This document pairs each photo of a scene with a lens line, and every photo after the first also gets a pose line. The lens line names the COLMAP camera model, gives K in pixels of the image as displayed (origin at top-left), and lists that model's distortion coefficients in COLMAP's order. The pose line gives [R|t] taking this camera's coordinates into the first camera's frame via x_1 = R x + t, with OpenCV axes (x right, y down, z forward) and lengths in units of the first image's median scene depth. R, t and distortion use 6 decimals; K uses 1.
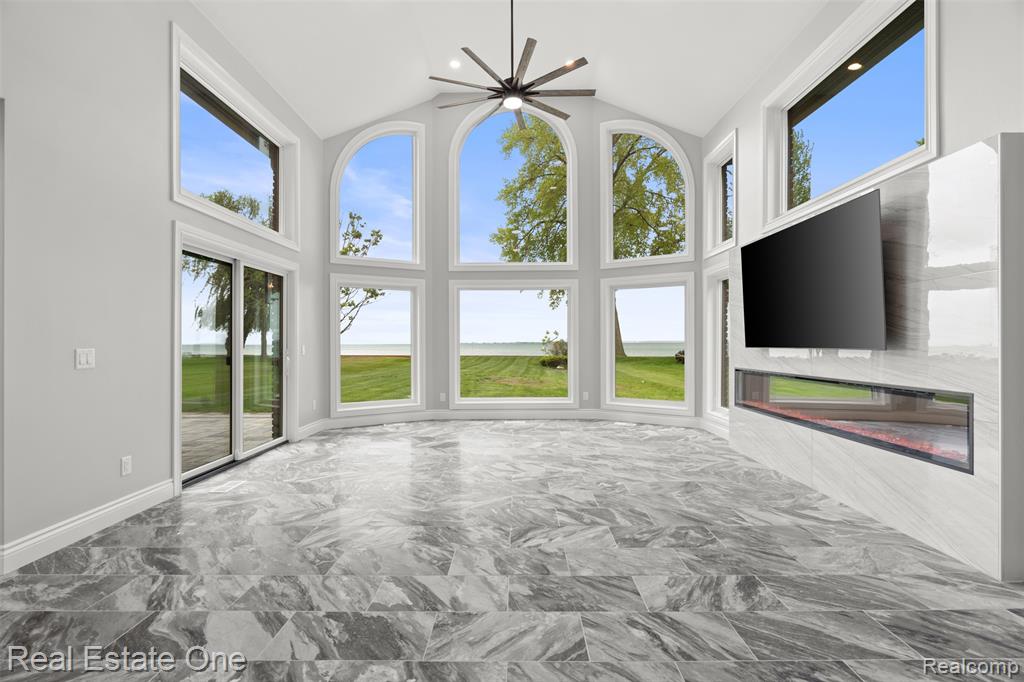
lens RADIAL K [[469.5, 0, 520.7], [0, 469.5, 336.4], [0, 0, 1]] dist [-0.005781, 0.002692]
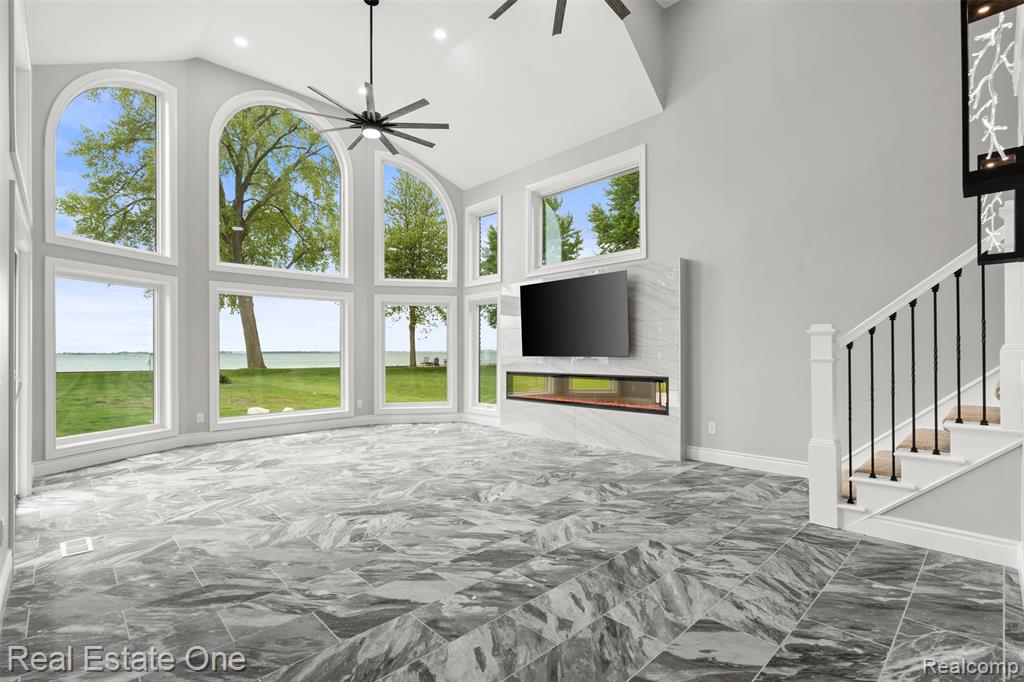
lens RADIAL K [[469.5, 0, 529.9], [0, 469.5, 352.8], [0, 0, 1]] dist [-0.005781, 0.002692]
pose [[0.709711, -0.000695, 0.704493, -0.646075], [-0.008490, 0.999918, 0.009540, -0.003492], [-0.704442, -0.012751, 0.709647, -0.042889]]
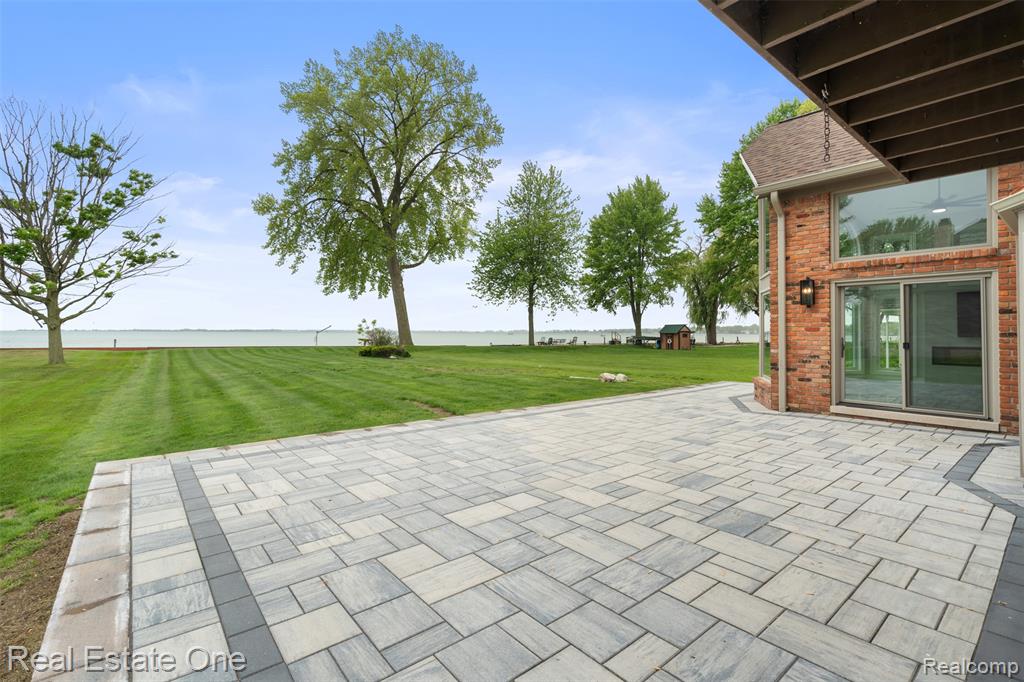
lens RADIAL K [[469.5, 0, 510.4], [0, 469.5, 325.0], [0, 0, 1]] dist [-0.005781, 0.002692]
pose [[0.766372, 0.018878, 0.642120, -3.143949], [-0.017465, 0.999811, -0.008549, 0.040248], [-0.642160, -0.004663, 0.766557, 0.748767]]
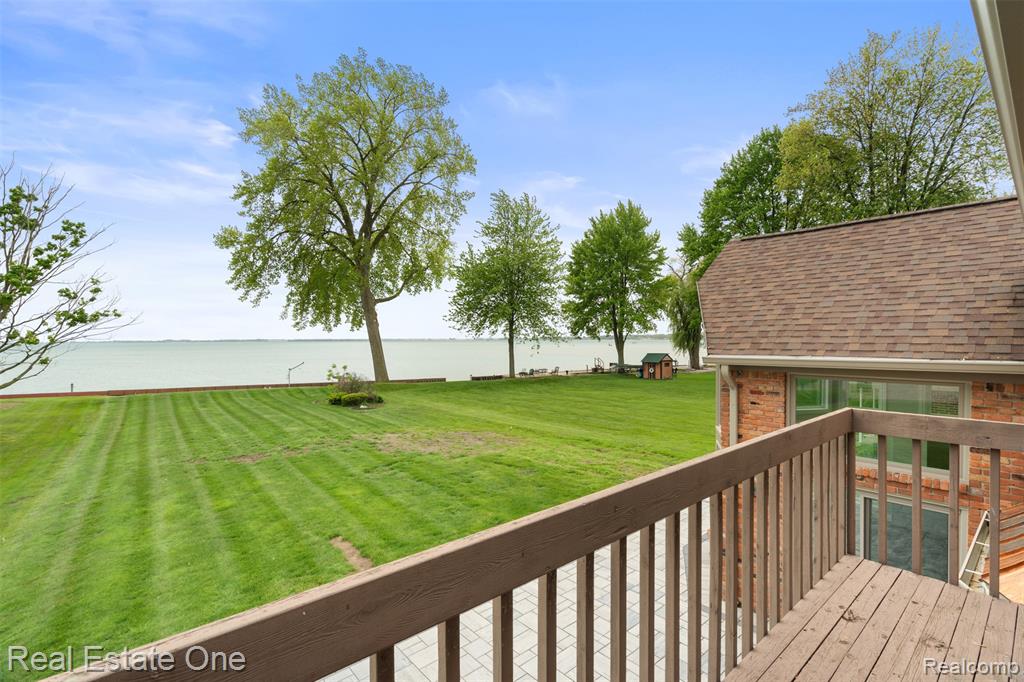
lens RADIAL K [[469.5, 0, 516.9], [0, 469.5, 349.4], [0, 0, 1]] dist [-0.005781, 0.002692]
pose [[0.745412, -0.020607, 0.666286, -2.739966], [-0.003455, 0.999389, 0.034775, -0.691215], [-0.666595, -0.028224, 0.744885, 0.779246]]
